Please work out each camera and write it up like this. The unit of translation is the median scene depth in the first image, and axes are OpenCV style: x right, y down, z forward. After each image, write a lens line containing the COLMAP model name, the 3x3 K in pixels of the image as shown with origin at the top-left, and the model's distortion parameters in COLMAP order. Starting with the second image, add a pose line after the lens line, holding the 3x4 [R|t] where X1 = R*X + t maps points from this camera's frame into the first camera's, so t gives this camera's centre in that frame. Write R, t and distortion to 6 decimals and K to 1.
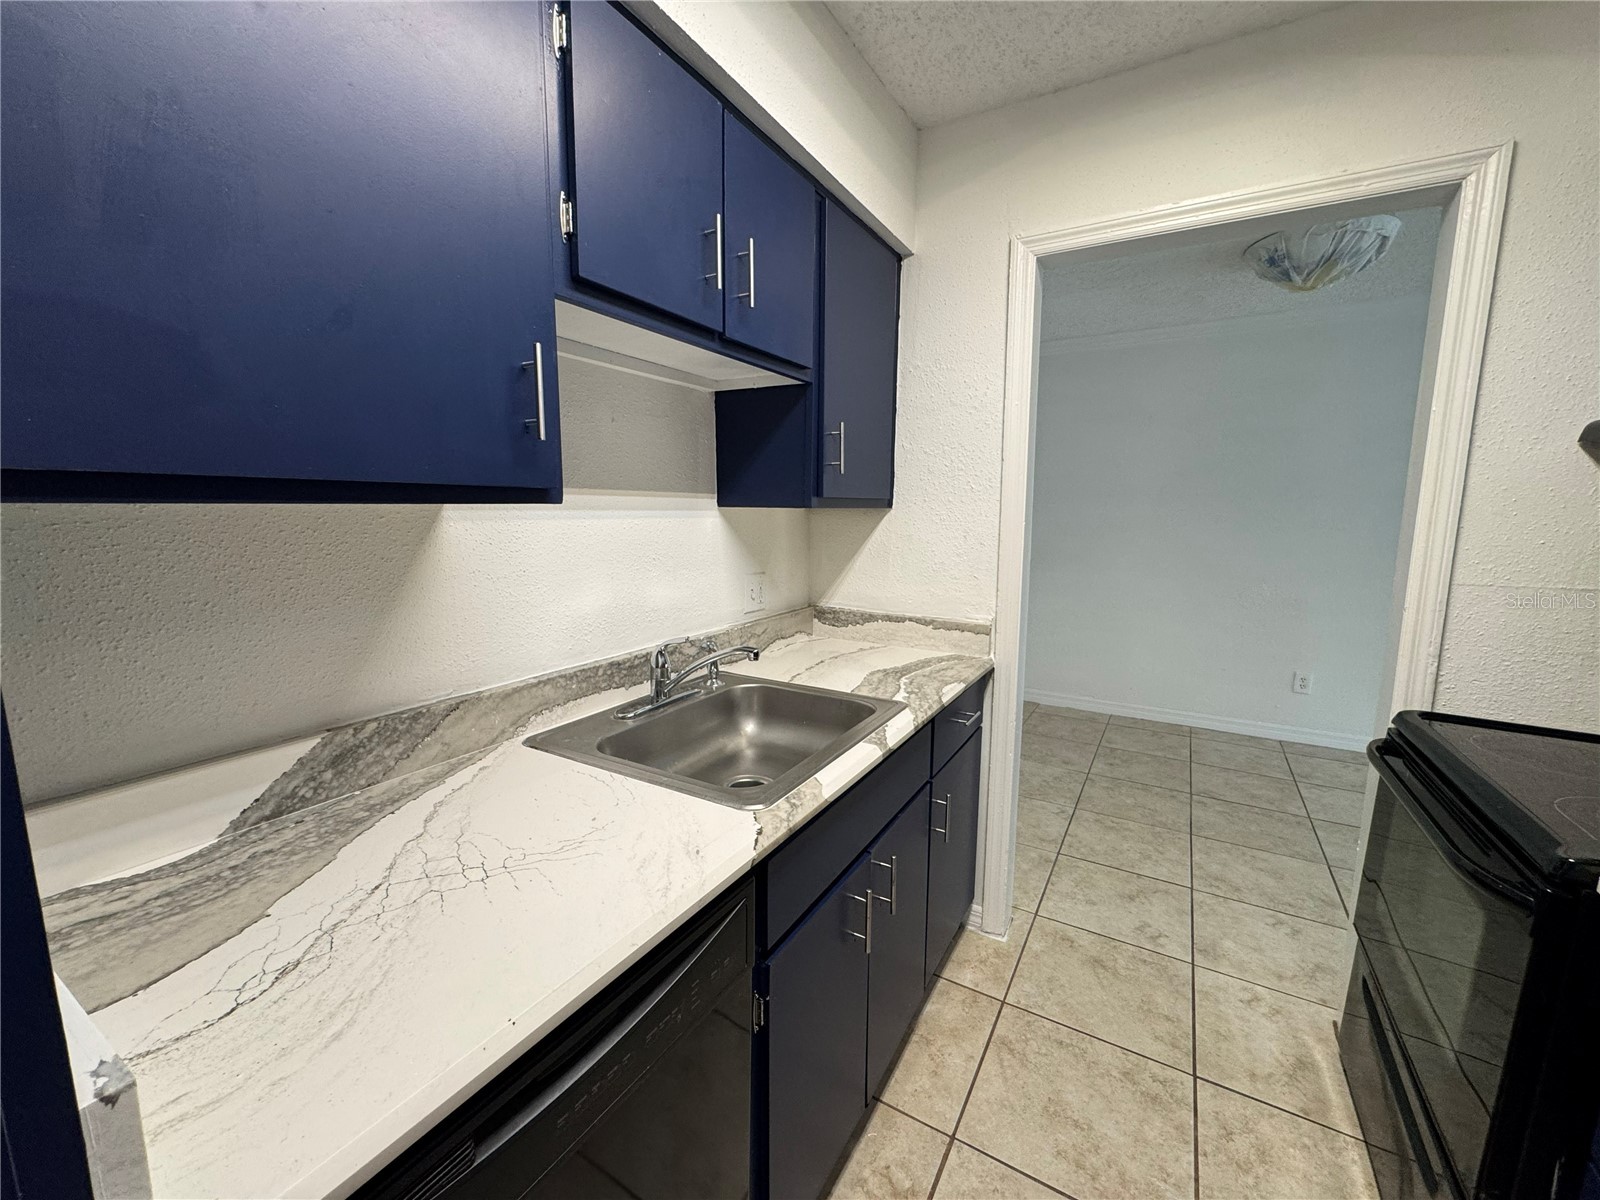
lens RADIAL K [[642.8, 0, 797.3], [0, 642.8, 599.0], [0, 0, 1]] dist [0.000040, 0.000133]
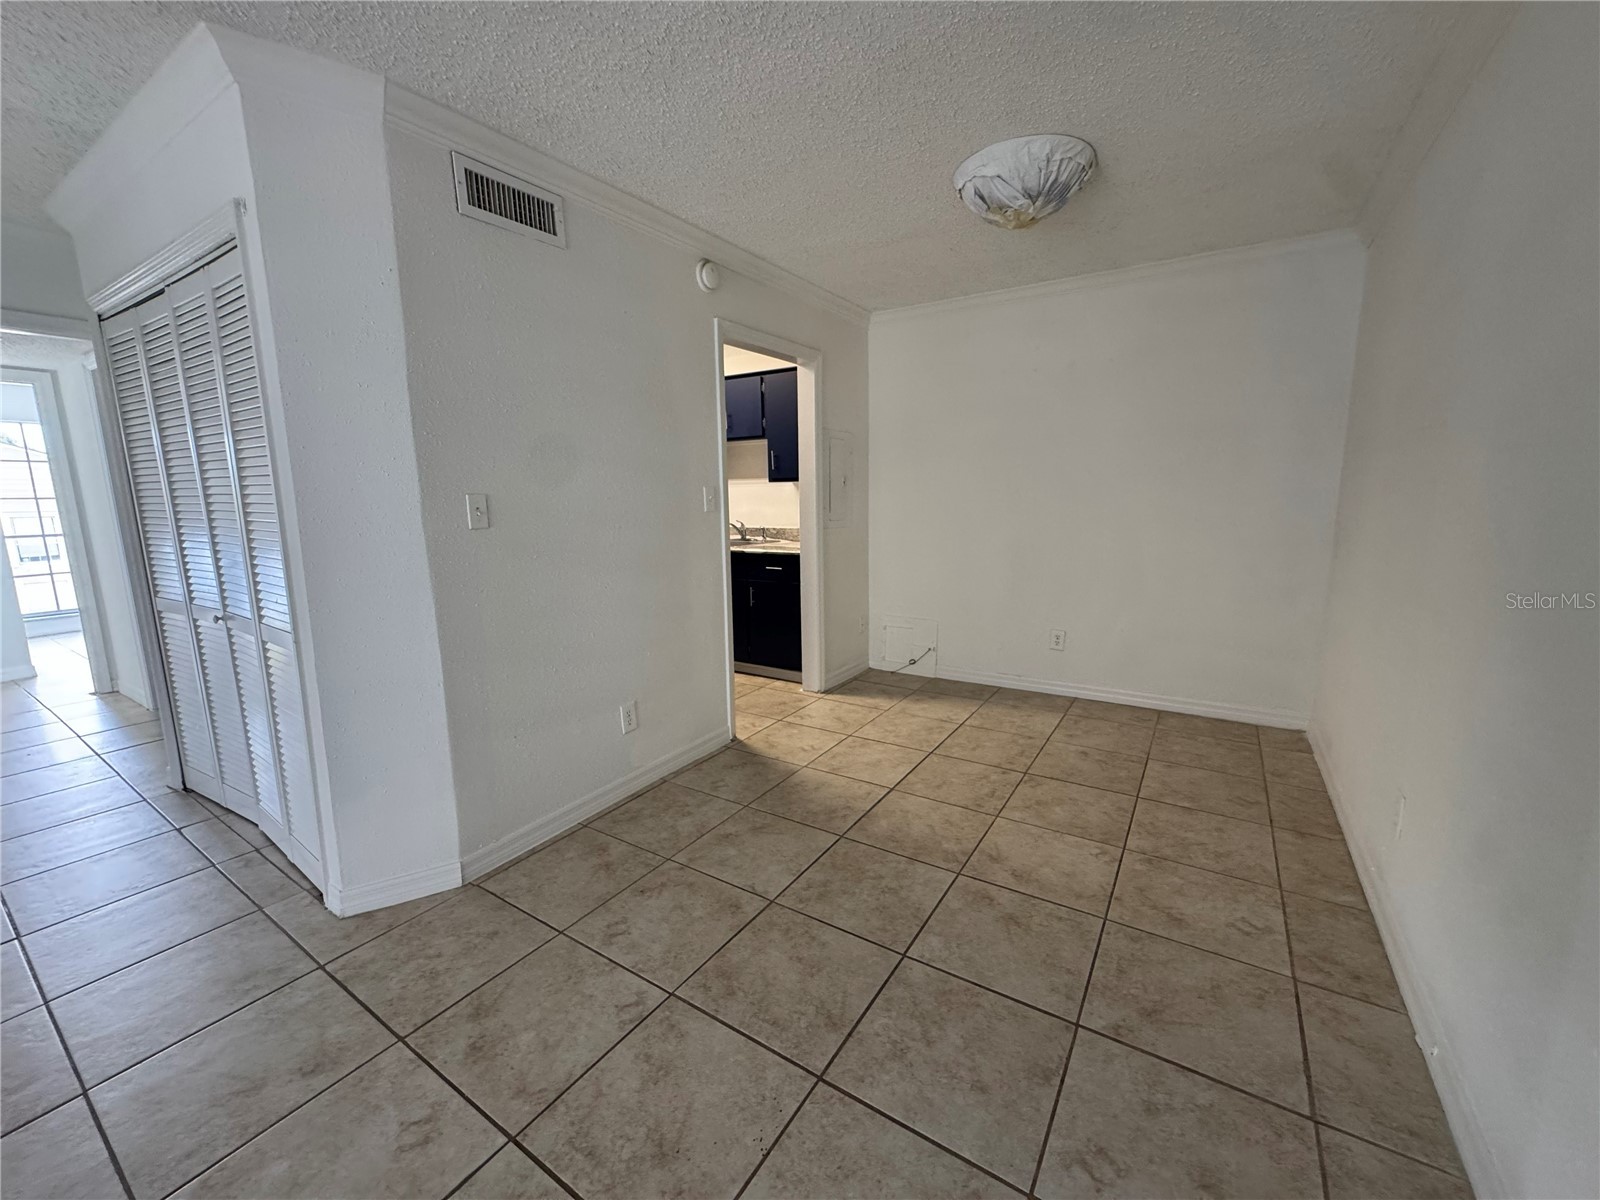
lens RADIAL K [[642.8, 0, 797.3], [0, 642.8, 599.0], [0, 0, 1]] dist [0.000040, 0.000133]
pose [[-0.045291, 0.156339, -0.986664, 1.478157], [-0.123034, 0.979286, 0.160818, -0.056878], [0.991368, 0.128677, -0.025118, 0.640328]]
